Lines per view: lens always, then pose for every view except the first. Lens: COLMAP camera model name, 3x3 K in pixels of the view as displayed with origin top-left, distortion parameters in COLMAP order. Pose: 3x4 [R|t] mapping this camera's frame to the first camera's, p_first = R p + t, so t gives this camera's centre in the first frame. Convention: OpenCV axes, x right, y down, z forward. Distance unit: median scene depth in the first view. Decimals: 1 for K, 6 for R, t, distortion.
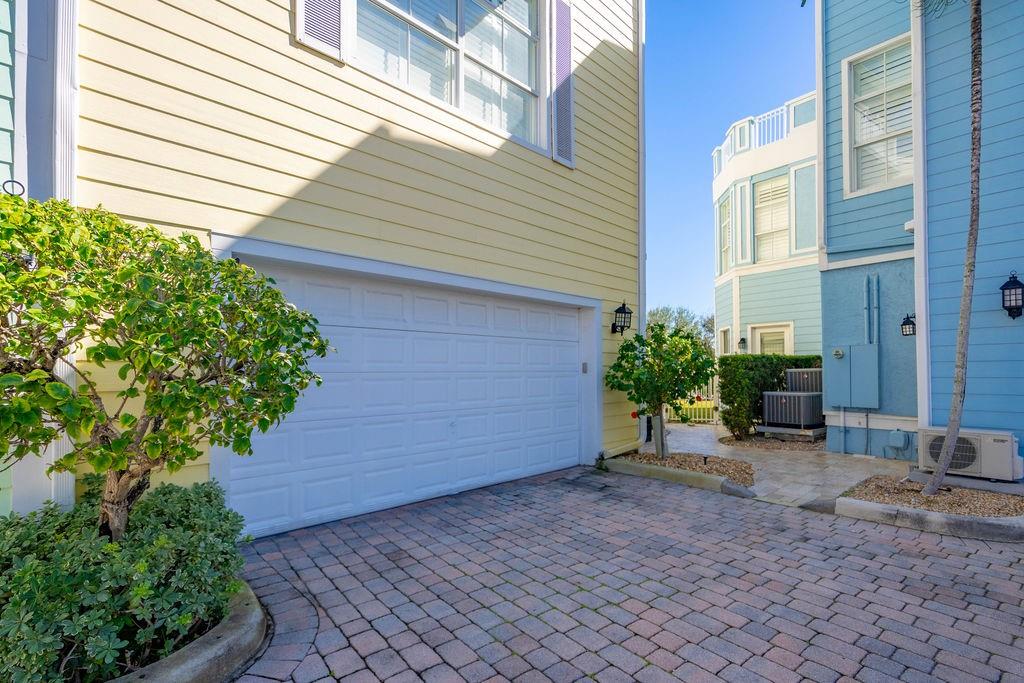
lens RADIAL K [[453.5, 0, 546.6], [0, 453.5, 365.1], [0, 0, 1]] dist [-0.001163, 0.002077]
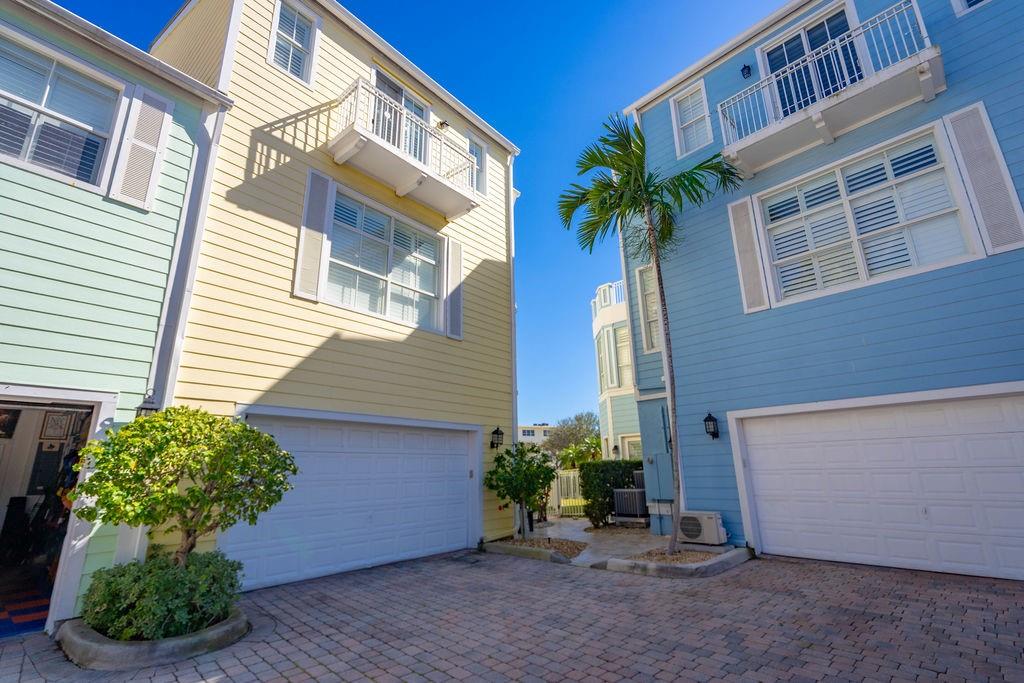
lens RADIAL K [[453.5, 0, 510.0], [0, 453.5, 344.9], [0, 0, 1]] dist [-0.001163, 0.002077]
pose [[0.999723, -0.013647, 0.019168, 0.200411], [0.018123, 0.966144, -0.257365, -0.017835], [-0.015007, 0.257641, 0.966124, -0.510406]]
